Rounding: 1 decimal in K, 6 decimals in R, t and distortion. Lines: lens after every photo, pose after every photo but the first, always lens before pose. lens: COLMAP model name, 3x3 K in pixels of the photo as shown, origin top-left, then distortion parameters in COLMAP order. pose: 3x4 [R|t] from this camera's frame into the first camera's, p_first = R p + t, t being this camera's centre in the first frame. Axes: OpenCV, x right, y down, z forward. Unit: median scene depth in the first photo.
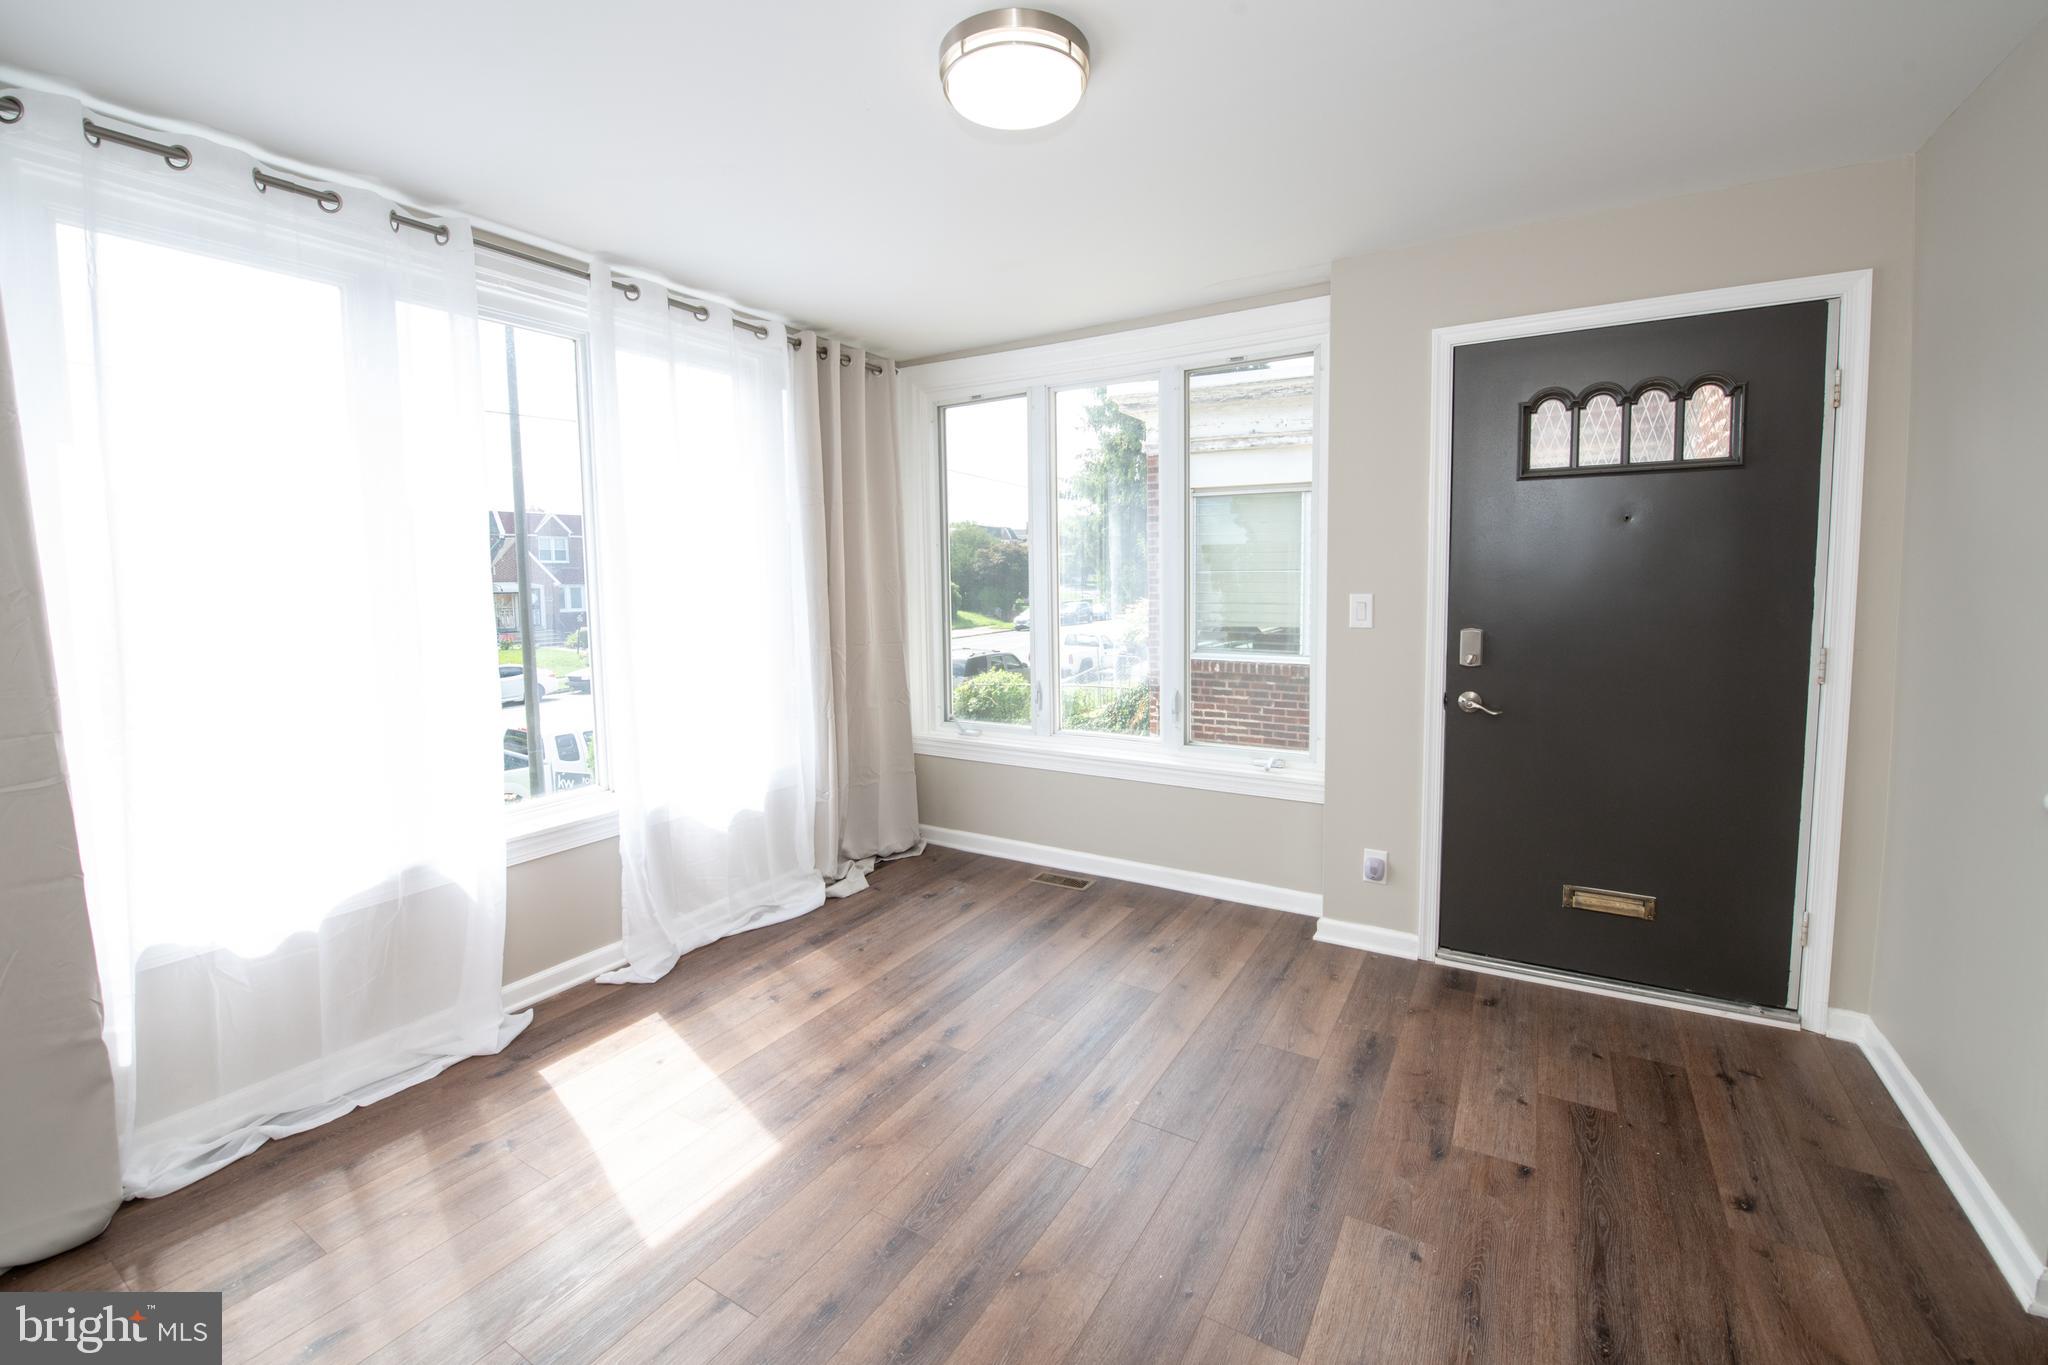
lens RADIAL K [[841.6, 0, 1026.7], [0, 841.6, 637.7], [0, 0, 1]] dist [-0.019950, -0.000531]
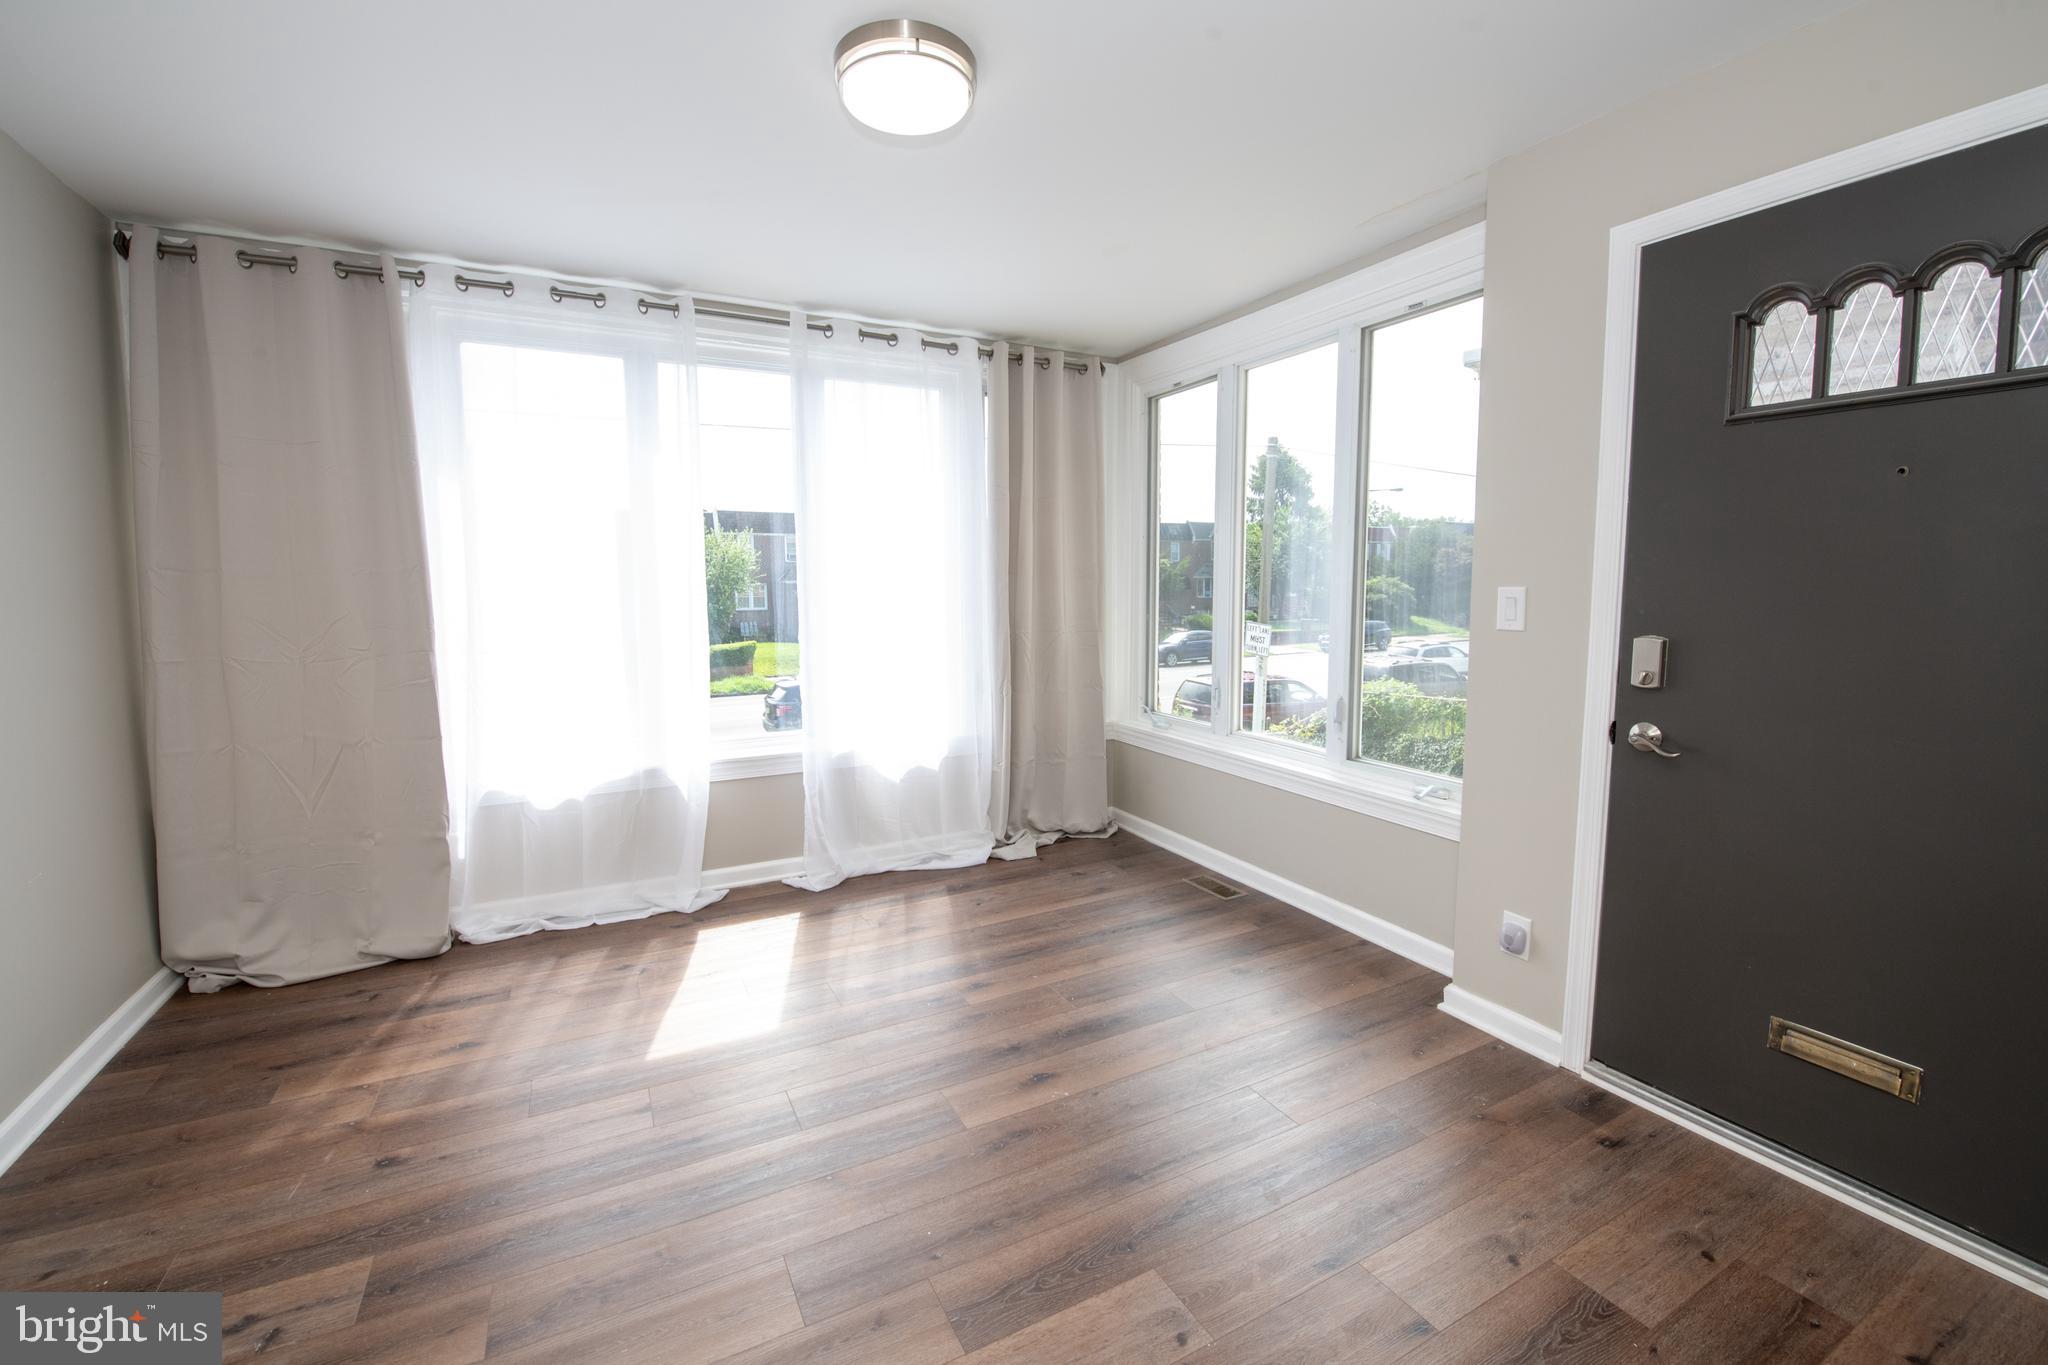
lens RADIAL K [[826.9, 0, 1012.1], [0, 826.9, 656.3], [0, 0, 1]] dist [-0.019868, -0.000823]
pose [[0.855053, 0.058091, -0.515276, 0.414008], [-0.046313, 0.998289, 0.035692, 0.006837], [0.516468, -0.006655, 0.856281, 0.105751]]
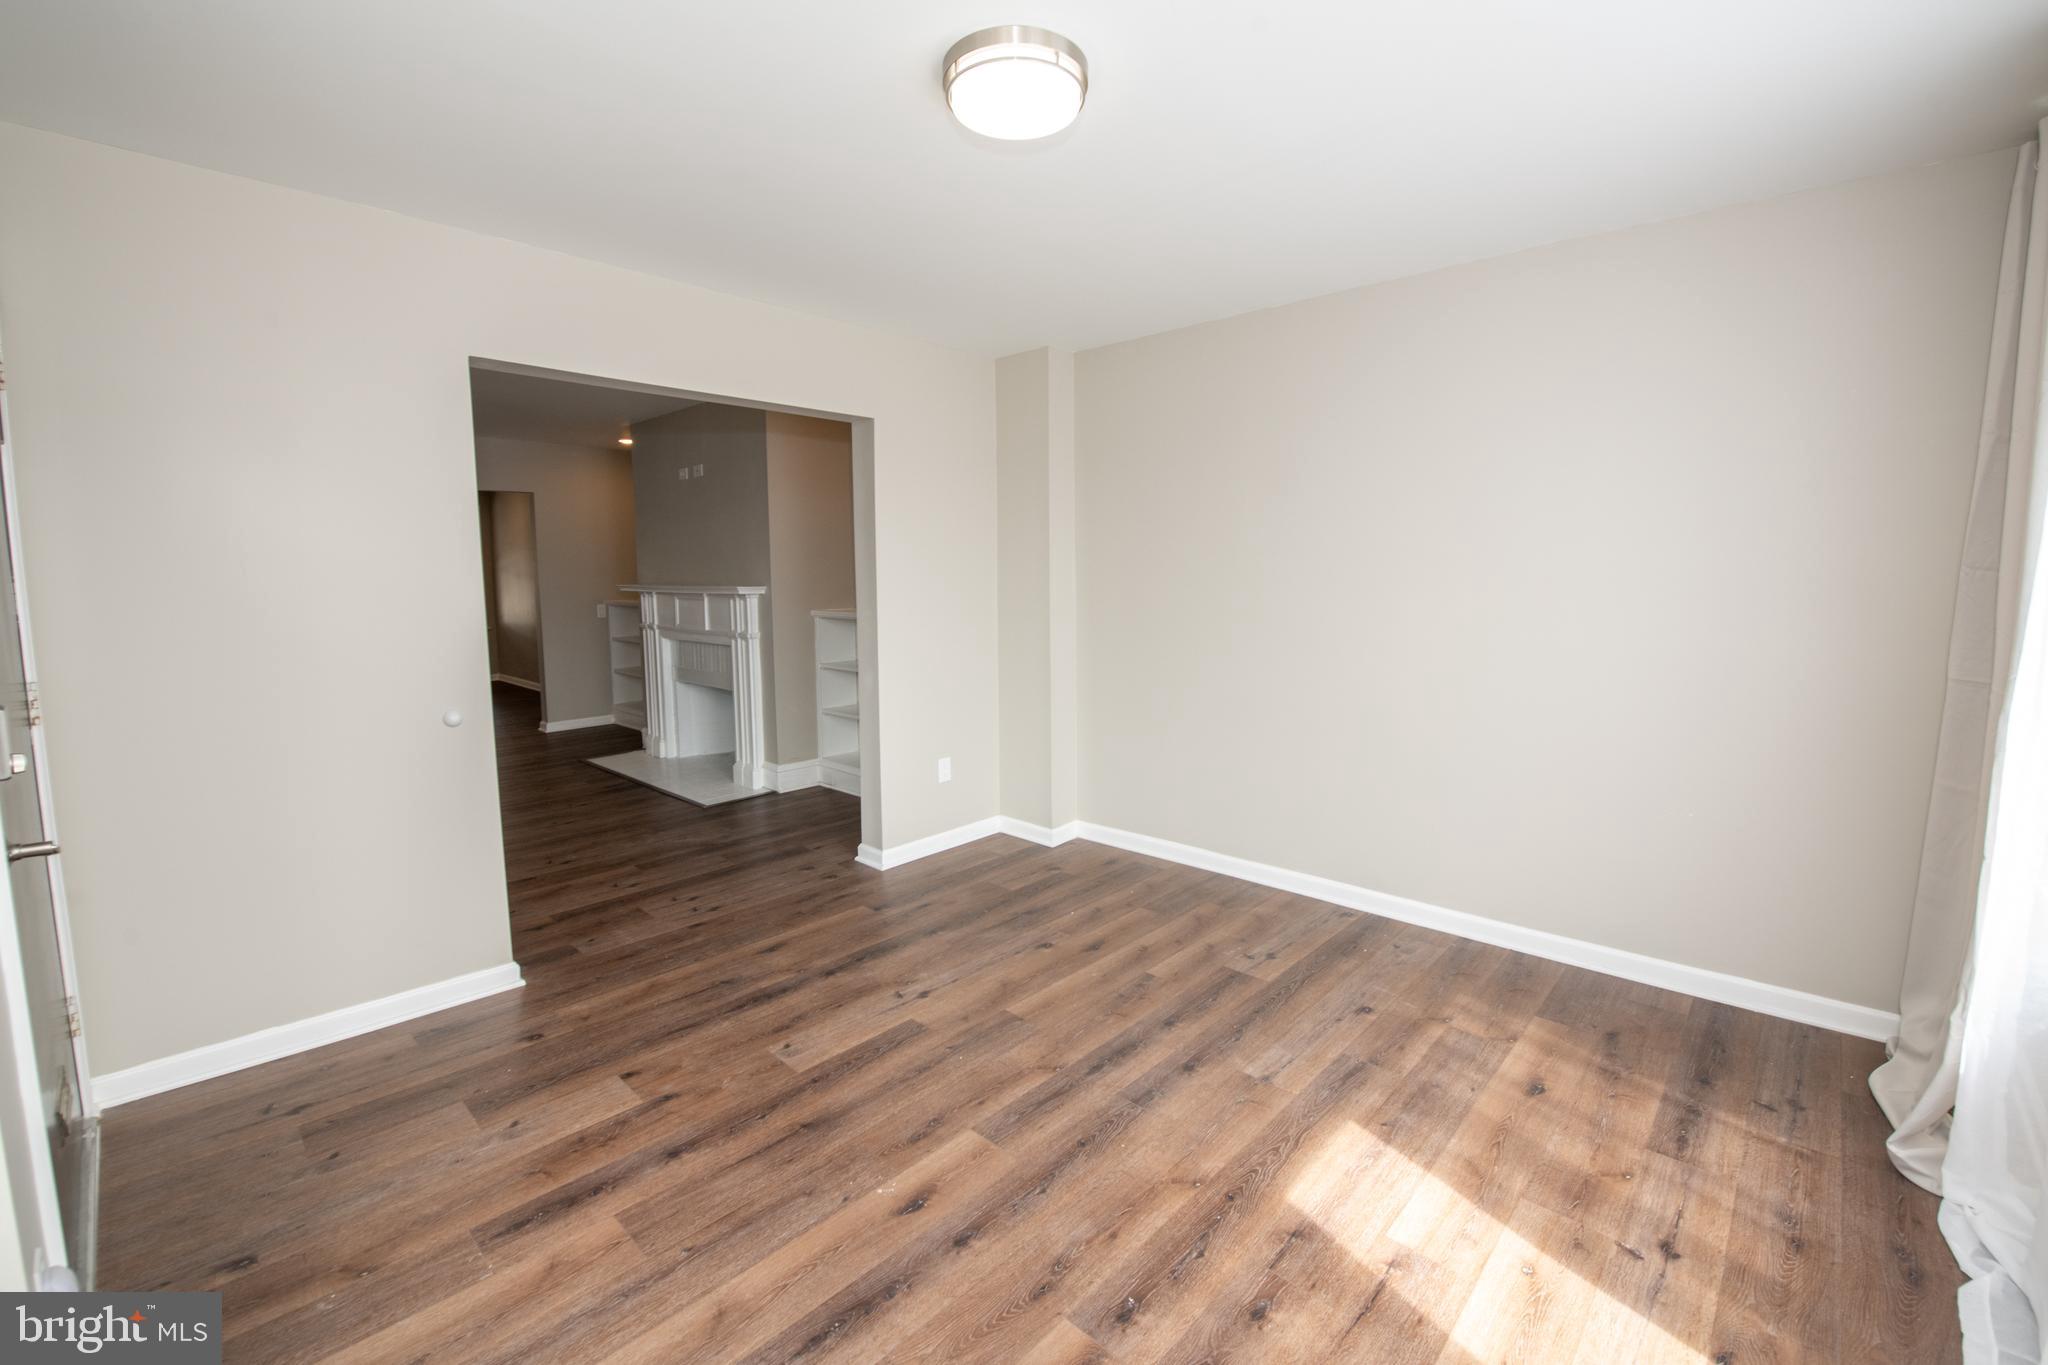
lens RADIAL K [[853.1, 0, 1039.6], [0, 853.1, 671.1], [0, 0, 1]] dist [-0.032390, -0.000189]
pose [[-0.979581, -0.003198, 0.201023, -0.150769], [0.034210, 0.982641, 0.182336, -0.089774], [-0.198116, 0.185490, -0.962467, 1.283295]]
